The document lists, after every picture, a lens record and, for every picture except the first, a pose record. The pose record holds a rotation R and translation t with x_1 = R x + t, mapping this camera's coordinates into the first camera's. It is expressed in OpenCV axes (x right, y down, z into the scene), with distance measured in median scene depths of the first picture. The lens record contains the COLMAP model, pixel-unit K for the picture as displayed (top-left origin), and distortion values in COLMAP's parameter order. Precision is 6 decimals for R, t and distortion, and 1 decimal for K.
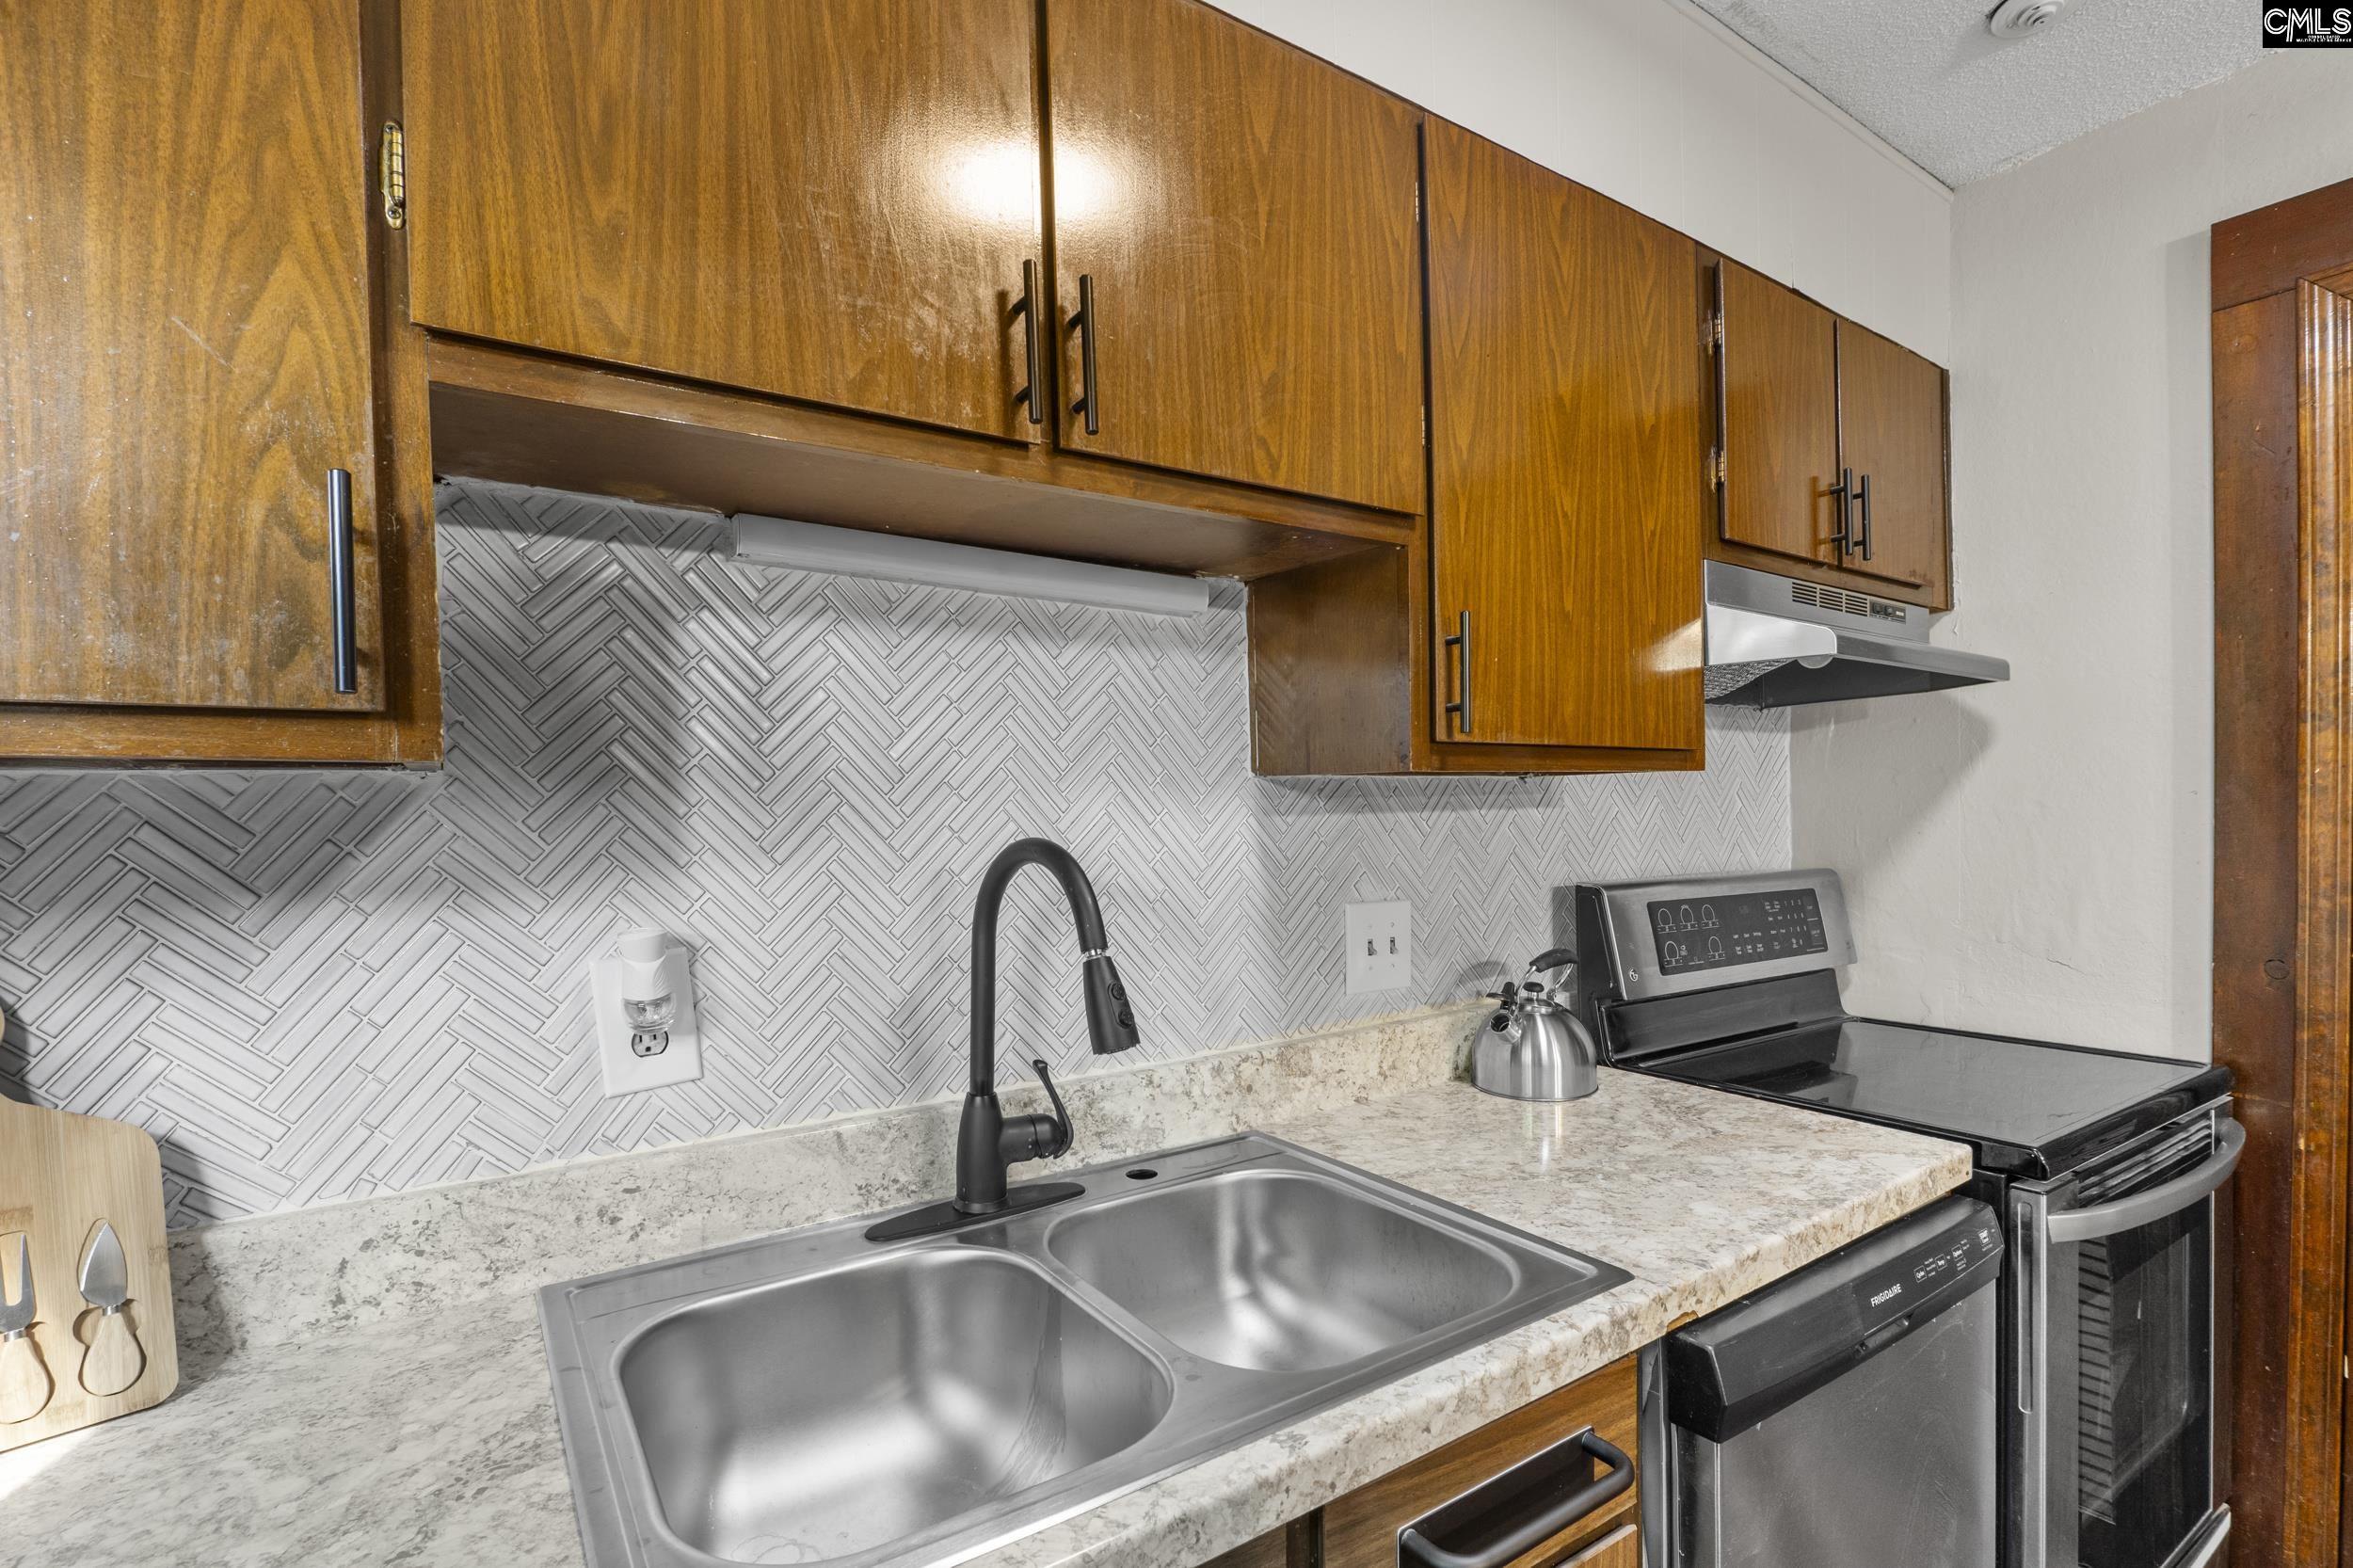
lens RADIAL K [[1049.8, 0, 1296.7], [0, 1049.8, 828.9], [0, 0, 1]] dist [-0.008778, -0.000059]
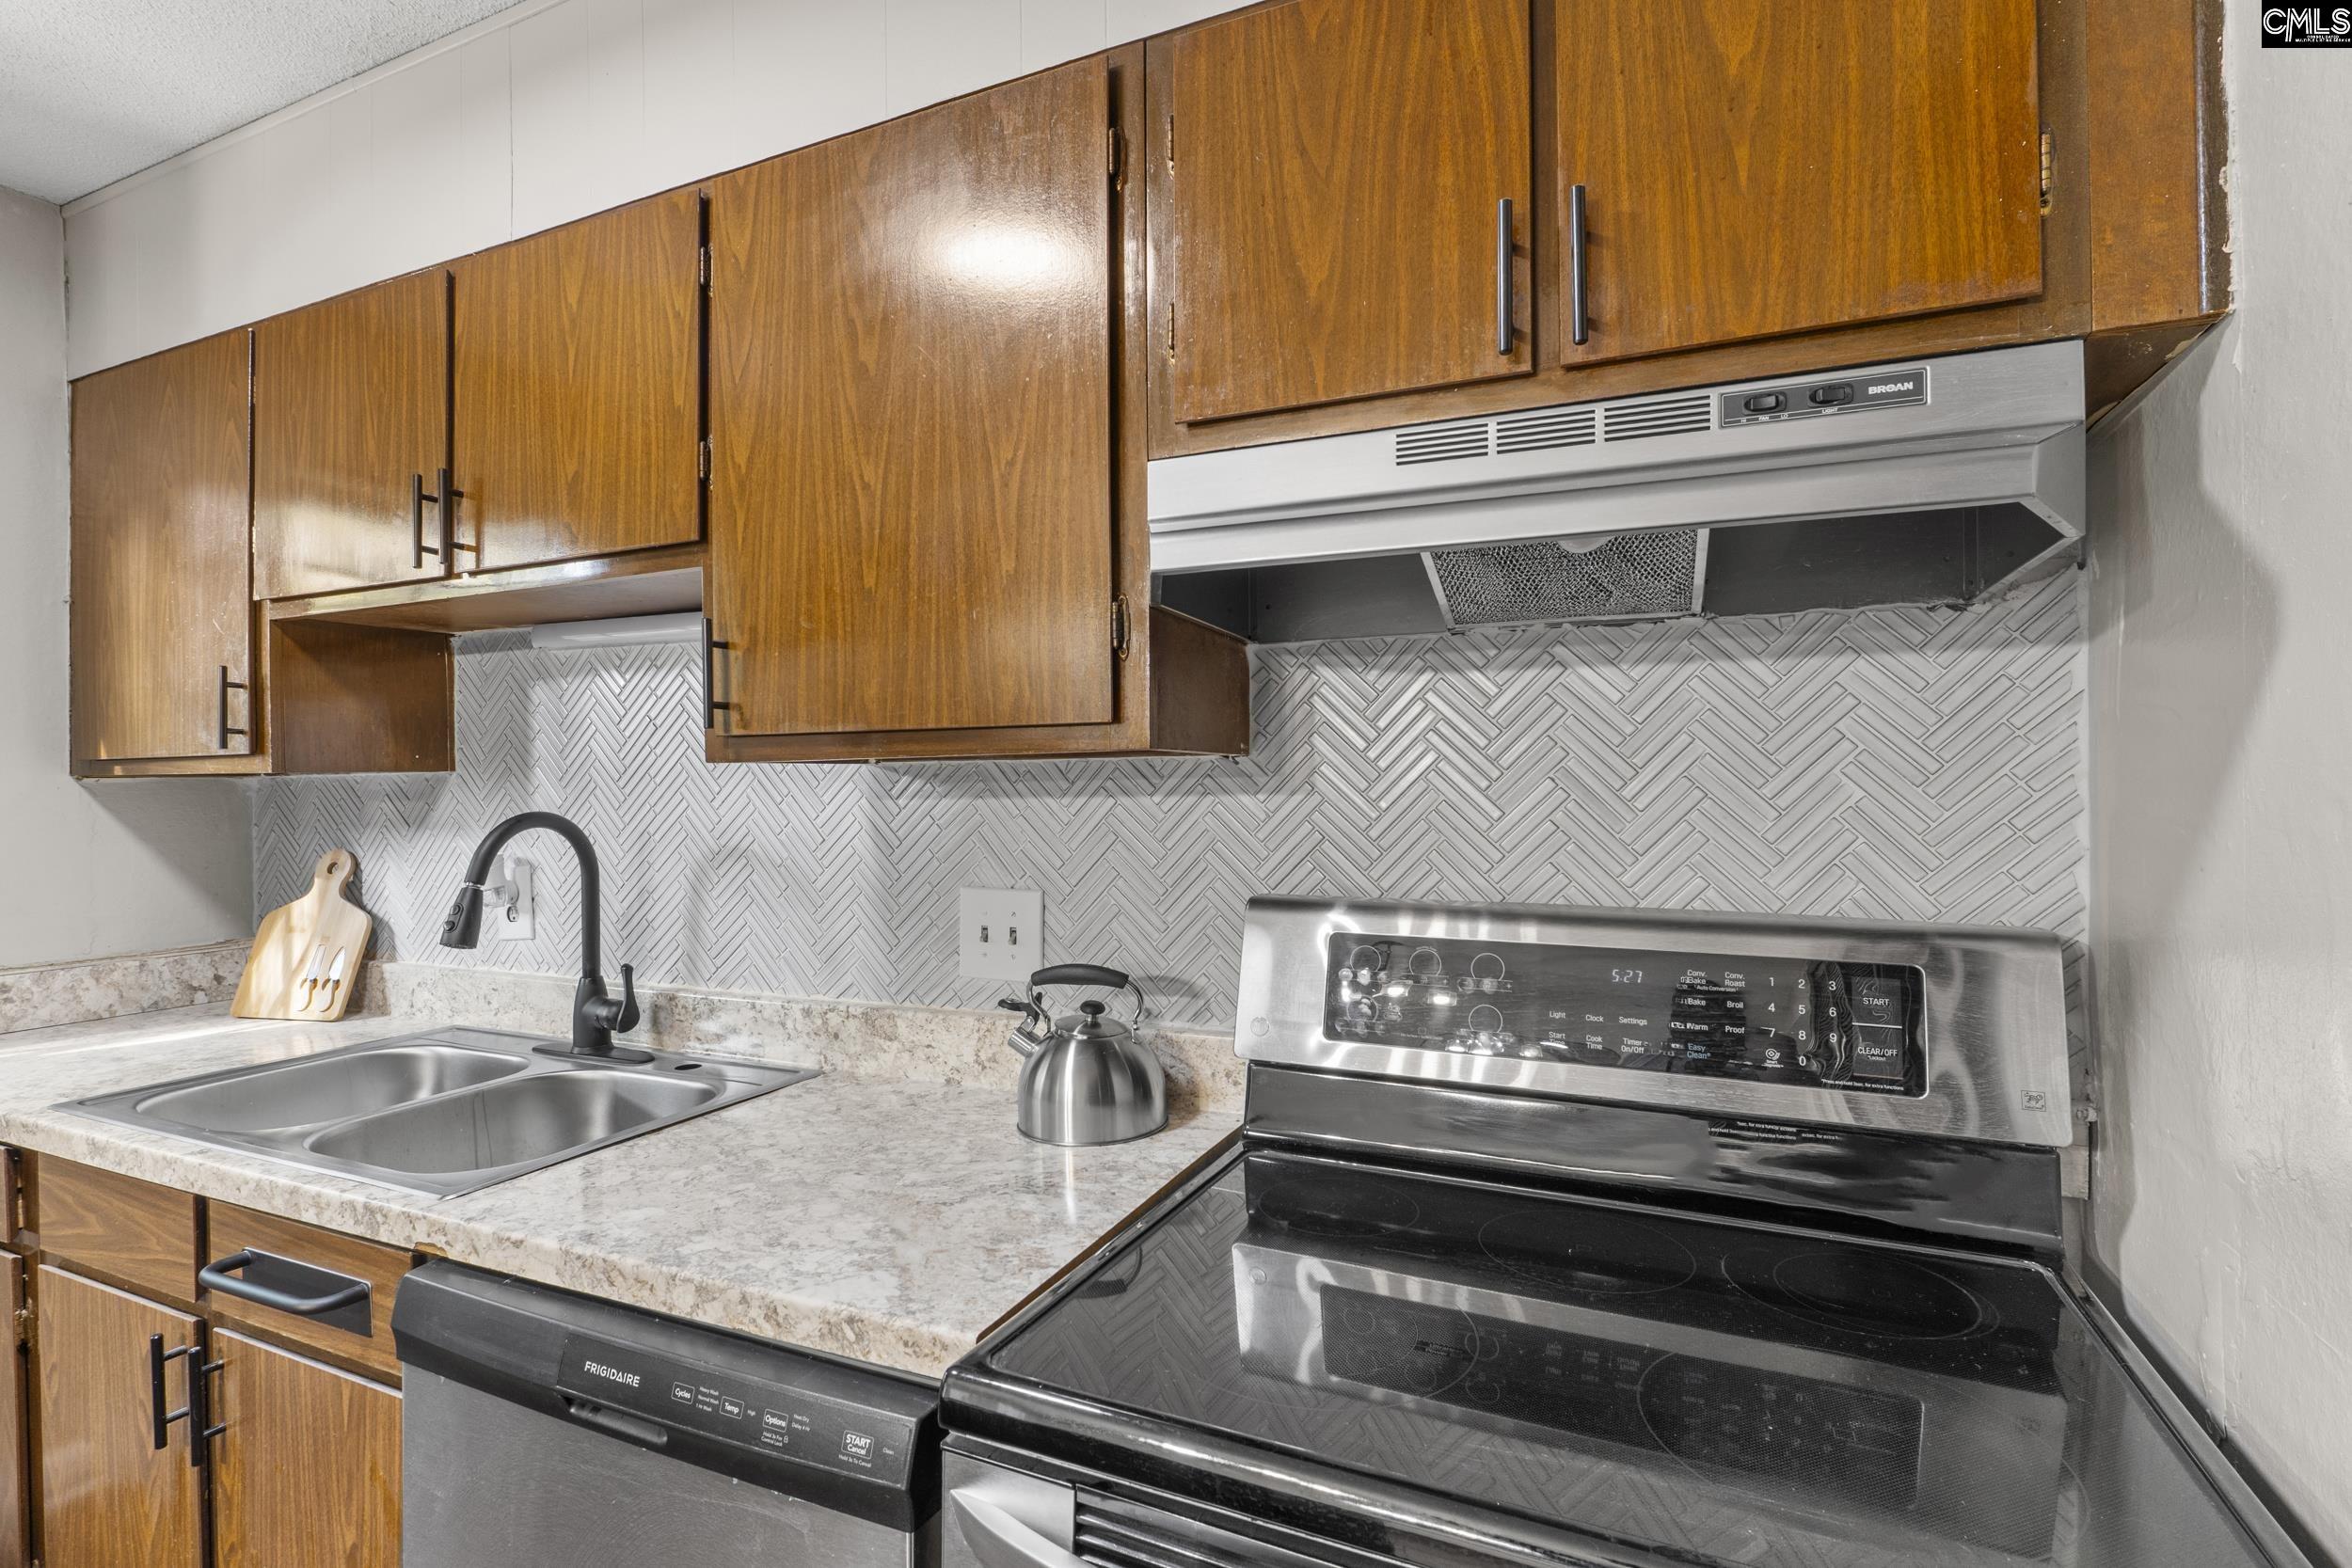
lens RADIAL K [[1095.5, 0, 1176.0], [0, 1095.5, 784.0], [0, 0, 1]] dist [-0.003504, 0.000041]
pose [[0.525345, 0.008252, -0.850849, 1.281780], [-0.017042, 0.999854, -0.000825, -0.037278], [0.850718, 0.014934, 0.525410, 0.748285]]
